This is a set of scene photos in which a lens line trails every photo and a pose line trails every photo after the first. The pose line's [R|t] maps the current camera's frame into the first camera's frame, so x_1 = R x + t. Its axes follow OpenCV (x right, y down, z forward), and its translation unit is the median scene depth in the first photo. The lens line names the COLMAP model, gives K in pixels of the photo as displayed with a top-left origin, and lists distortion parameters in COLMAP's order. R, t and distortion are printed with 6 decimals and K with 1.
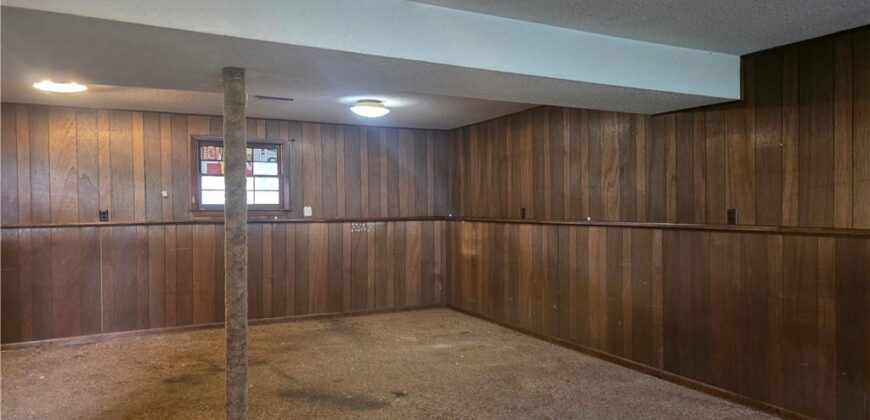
lens RADIAL K [[579.0, 0, 435.5], [0, 579.0, 215.6], [0, 0, 1]] dist [0.073311, -0.092018]
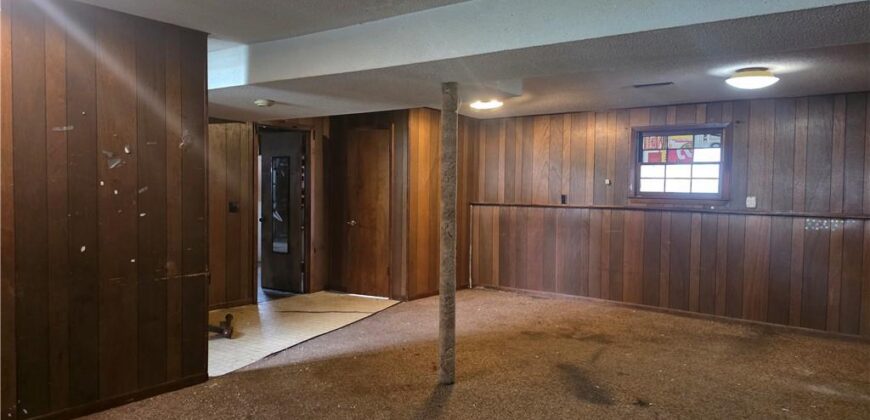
lens RADIAL K [[579.0, 0, 435.5], [0, 579.0, 215.6], [0, 0, 1]] dist [0.073311, -0.092018]
pose [[0.444240, 0.056800, -0.894105, 0.399462], [-0.037889, 0.998286, 0.044593, -0.009440], [0.895106, 0.014066, 0.445631, 0.202484]]
